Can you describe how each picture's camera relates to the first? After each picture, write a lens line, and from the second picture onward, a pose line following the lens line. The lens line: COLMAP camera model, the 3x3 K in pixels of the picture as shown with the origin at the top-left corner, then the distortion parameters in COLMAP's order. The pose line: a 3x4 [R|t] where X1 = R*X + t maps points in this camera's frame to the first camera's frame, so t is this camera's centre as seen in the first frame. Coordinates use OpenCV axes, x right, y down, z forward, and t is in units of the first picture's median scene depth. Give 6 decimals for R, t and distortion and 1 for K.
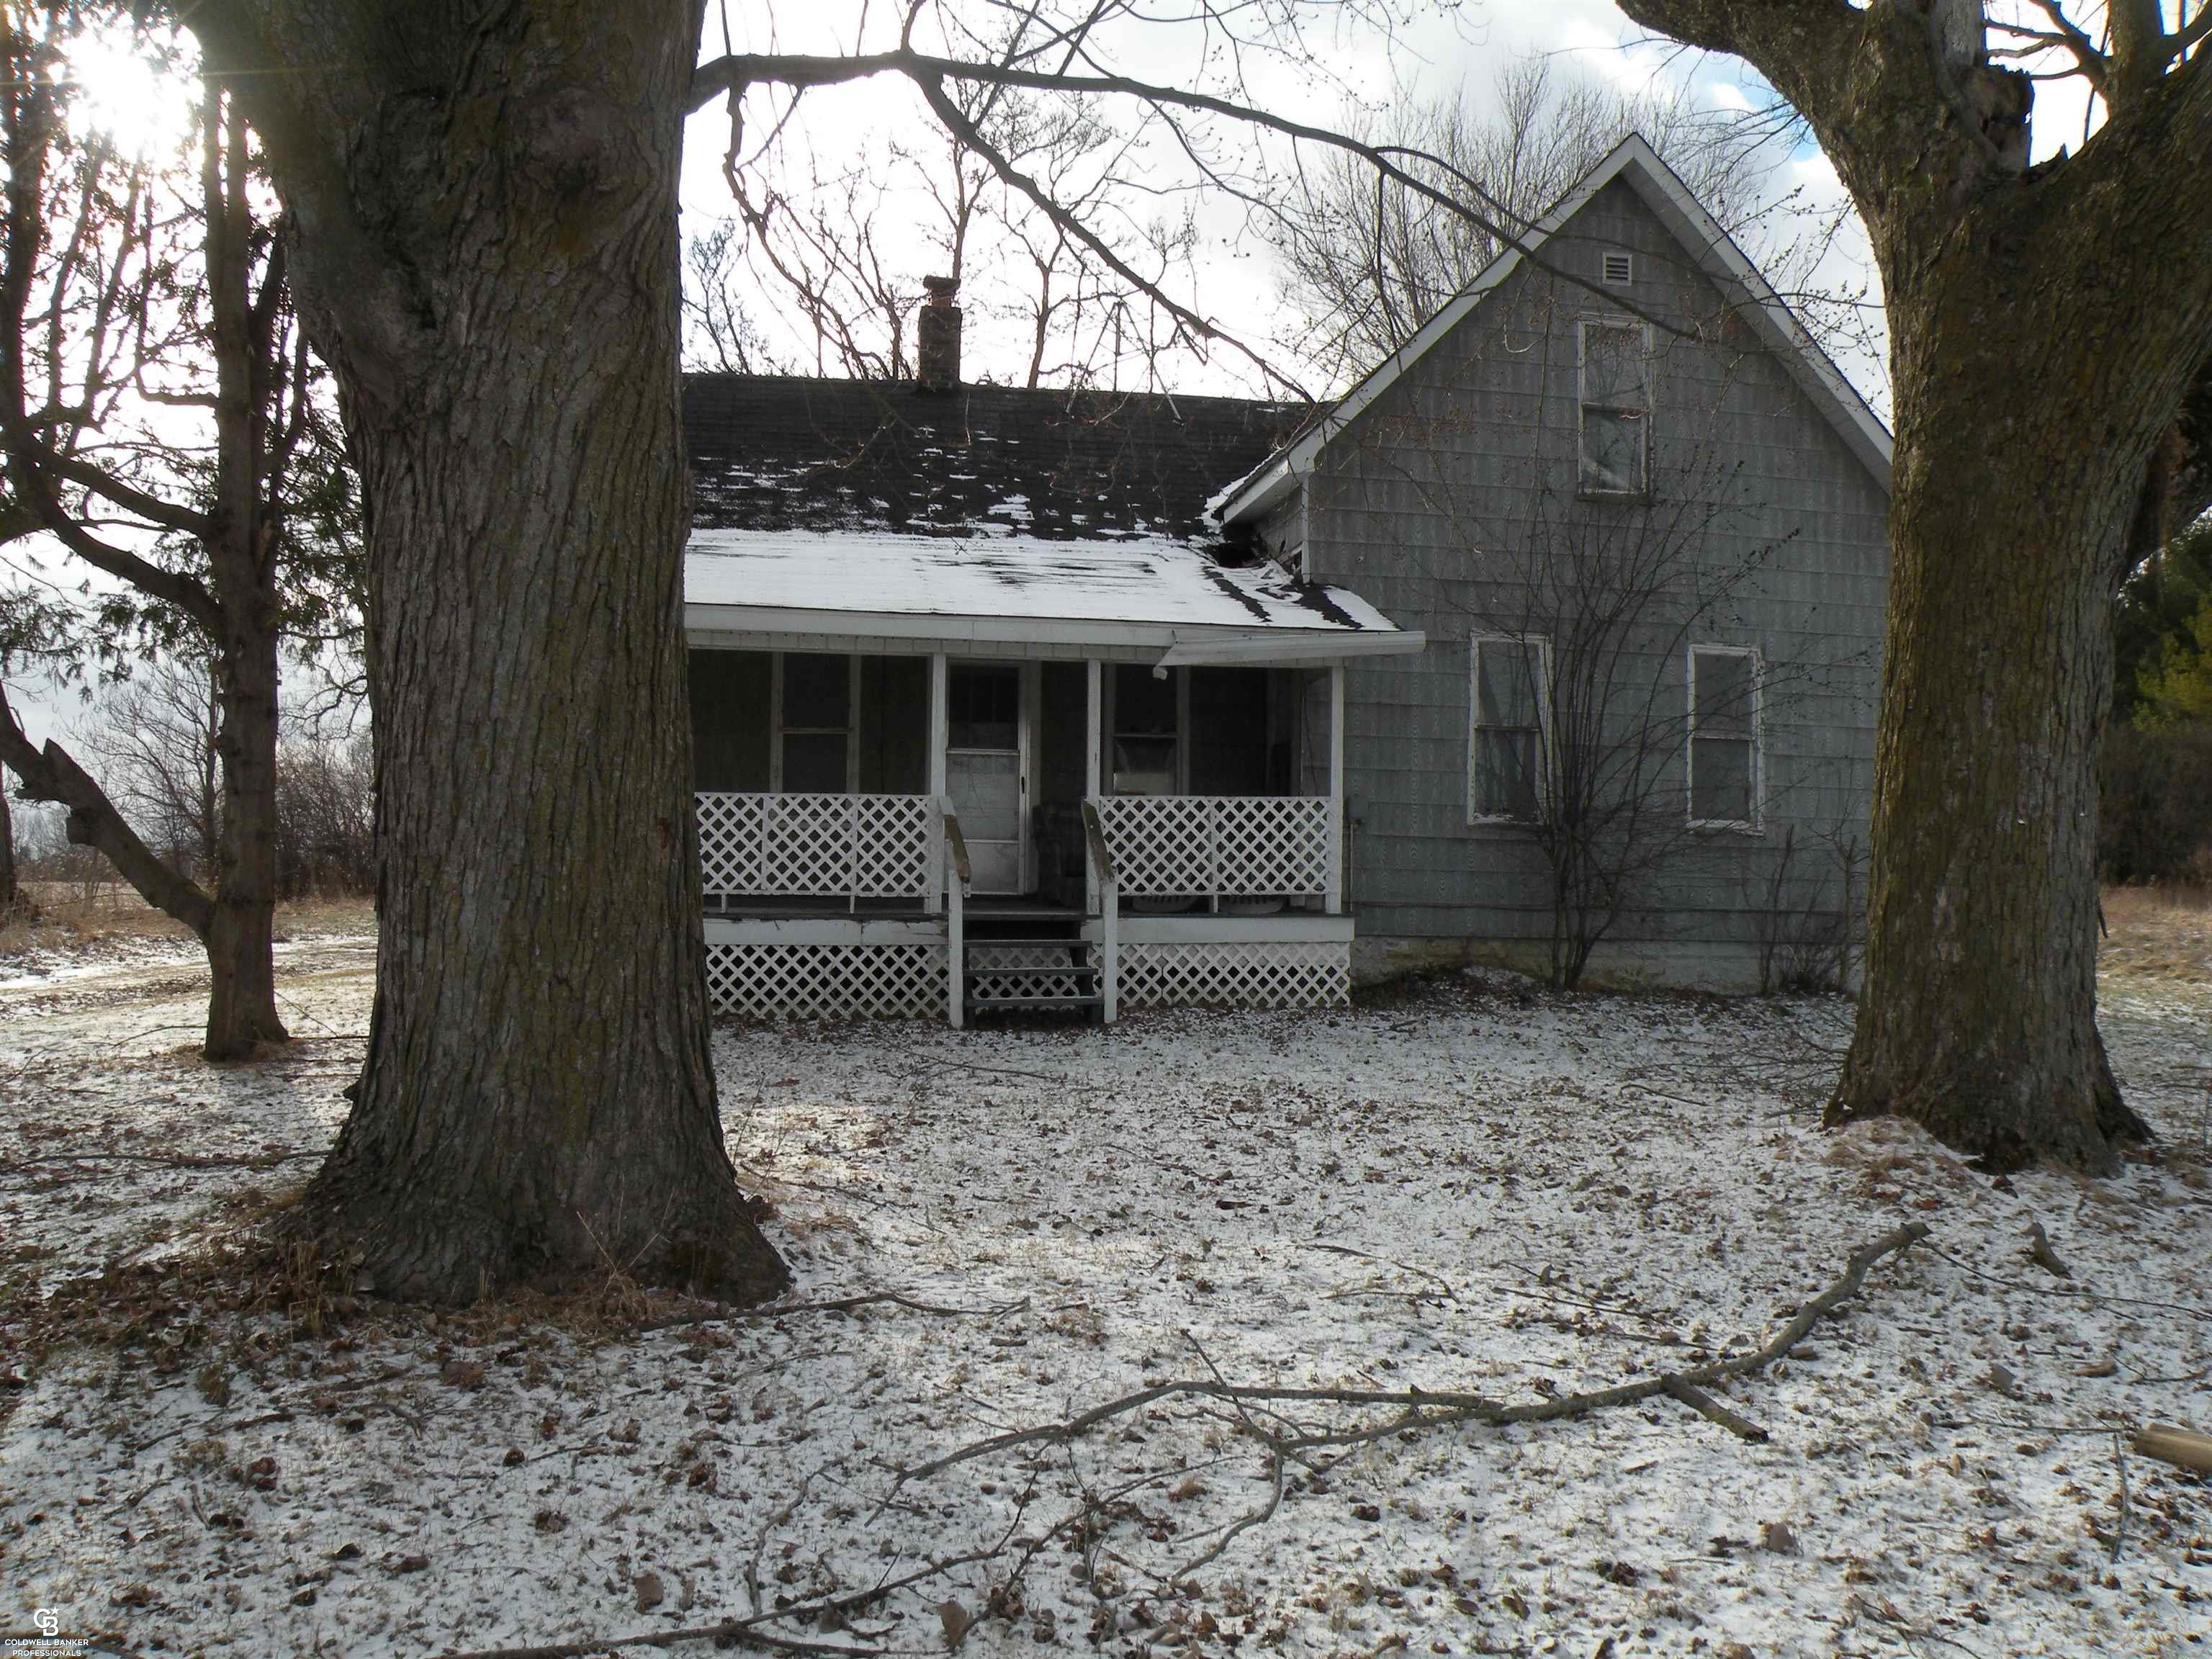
lens RADIAL K [[1773.3, 0, 1106.0], [0, 1773.3, 829.5], [0, 0, 1]] dist [-0.111040, 0.005313]
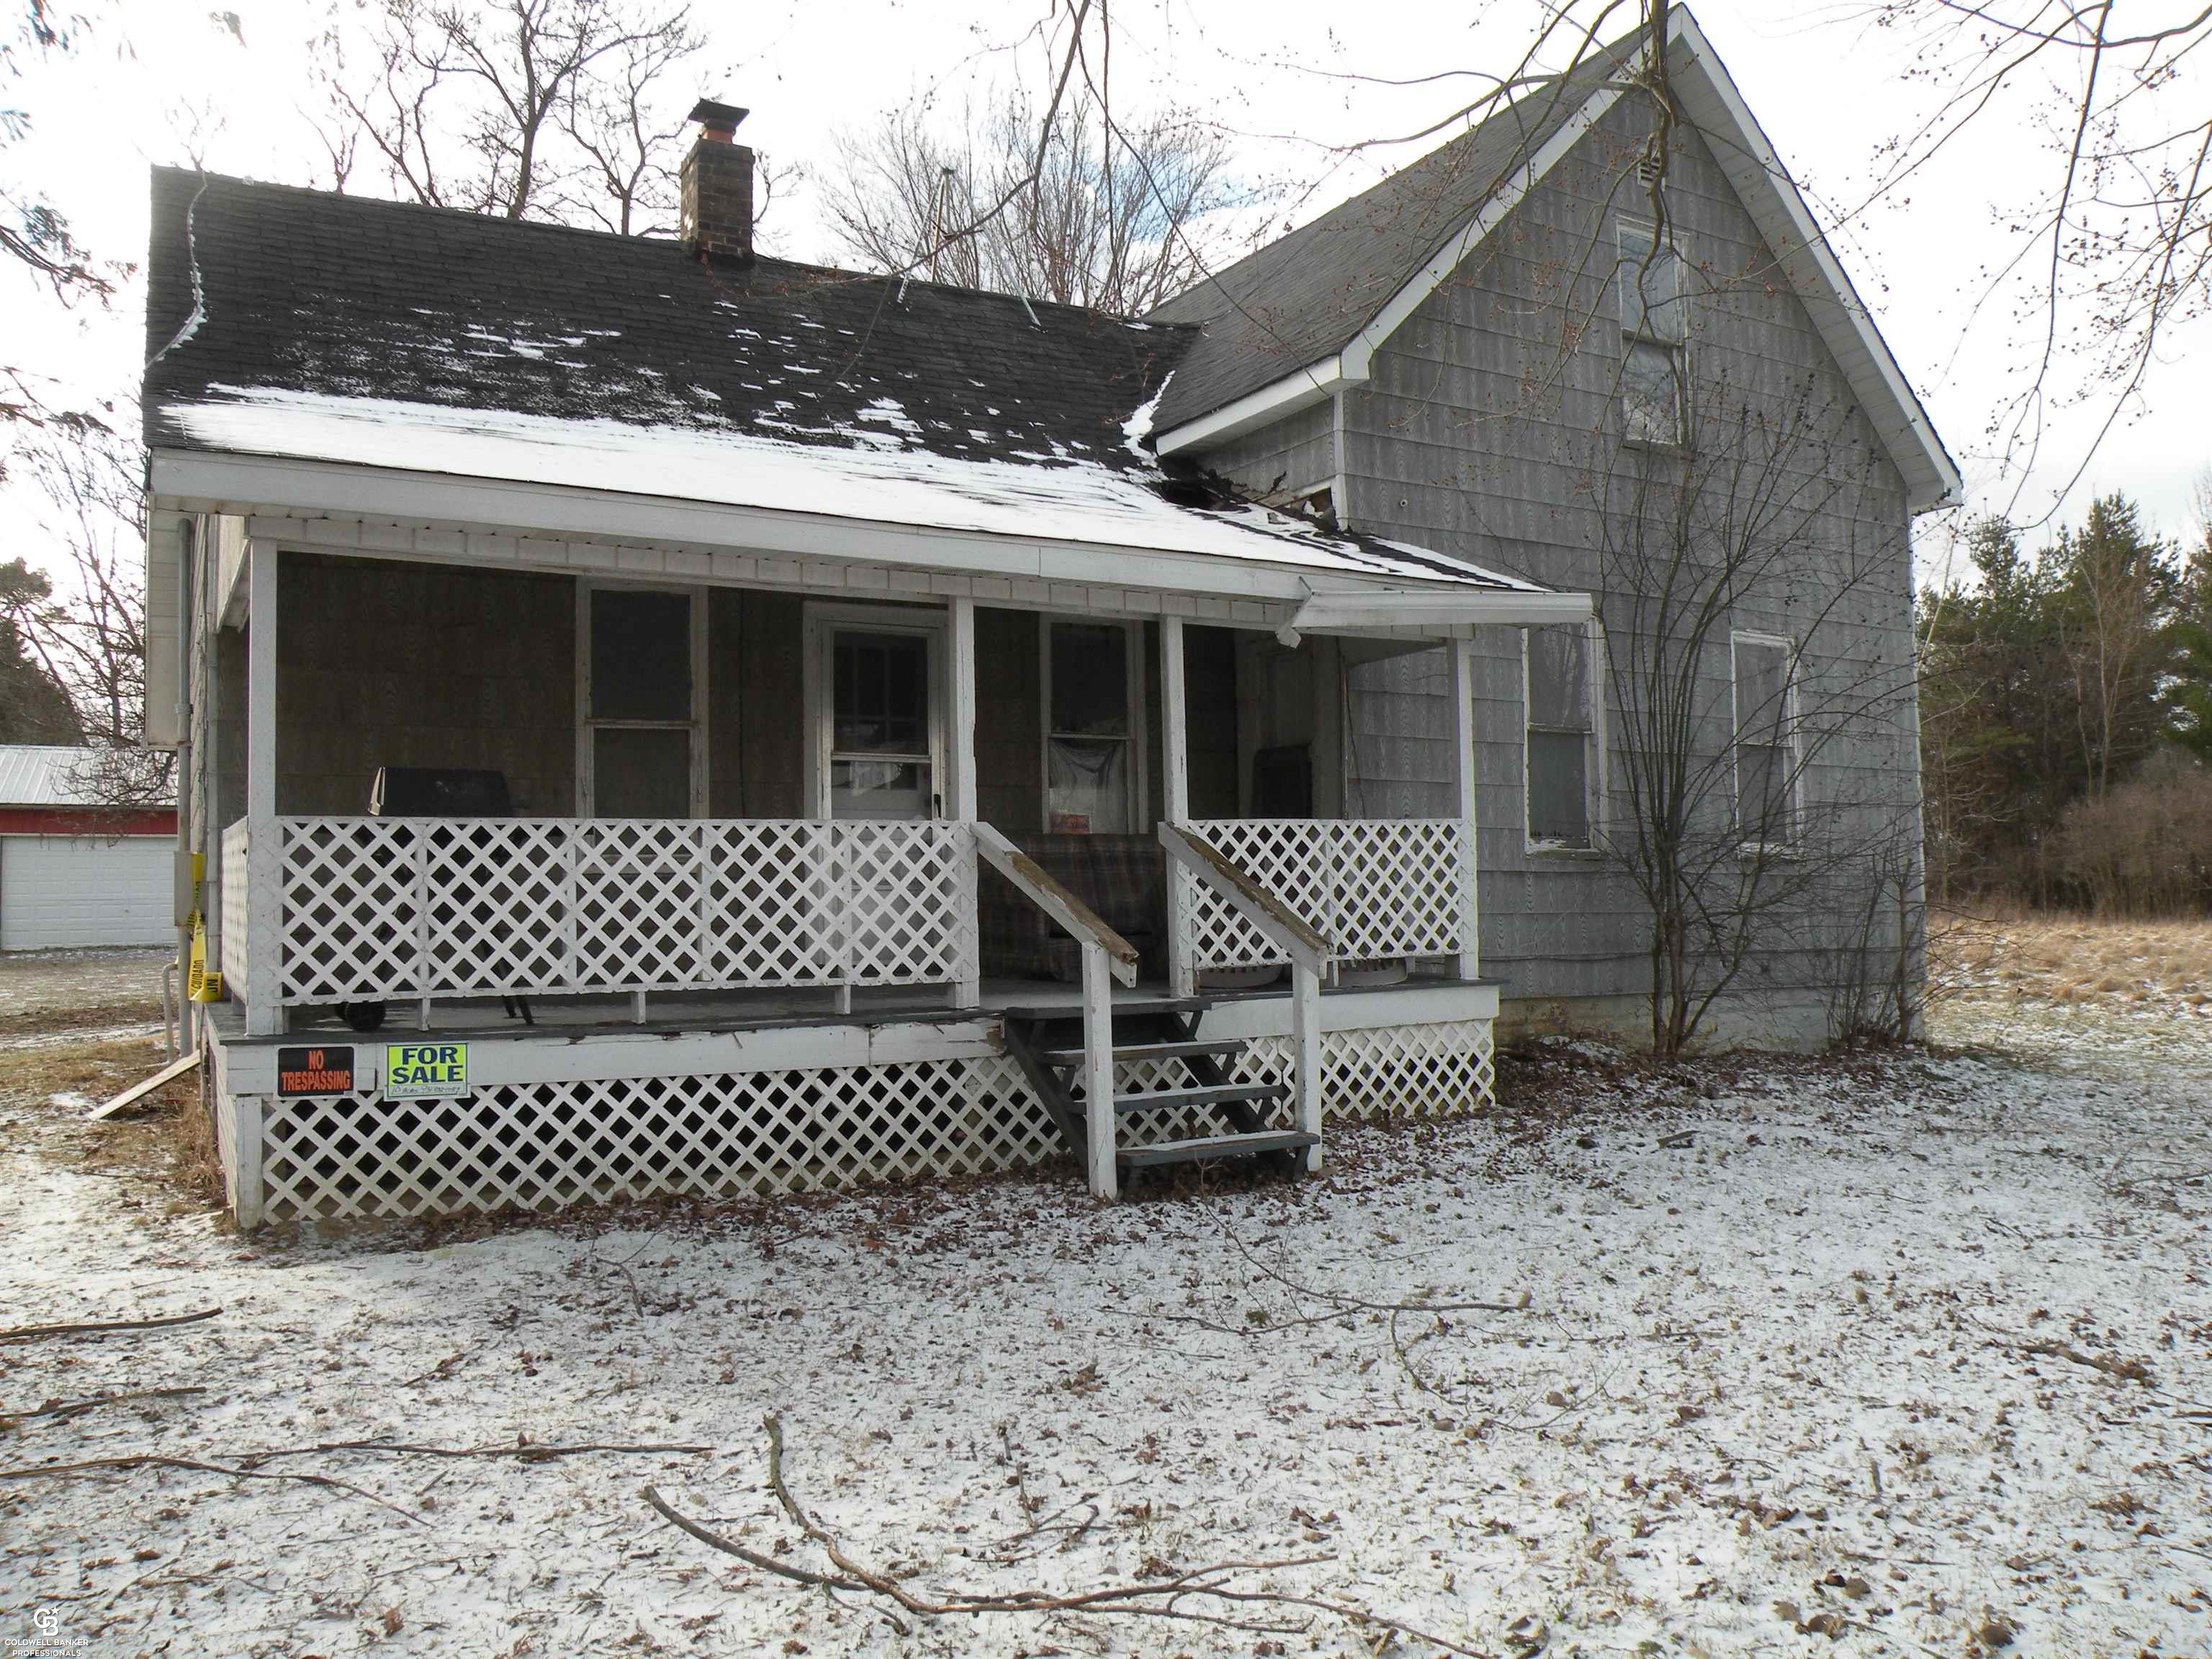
lens RADIAL K [[1773.3, 0, 1106.0], [0, 1773.3, 829.5], [0, 0, 1]] dist [-0.111040, 0.005313]
pose [[0.938225, -0.010036, 0.345882, -0.260226], [0.014932, 0.999822, -0.011495, -0.007912], [-0.345705, 0.015950, 0.938208, 0.375127]]
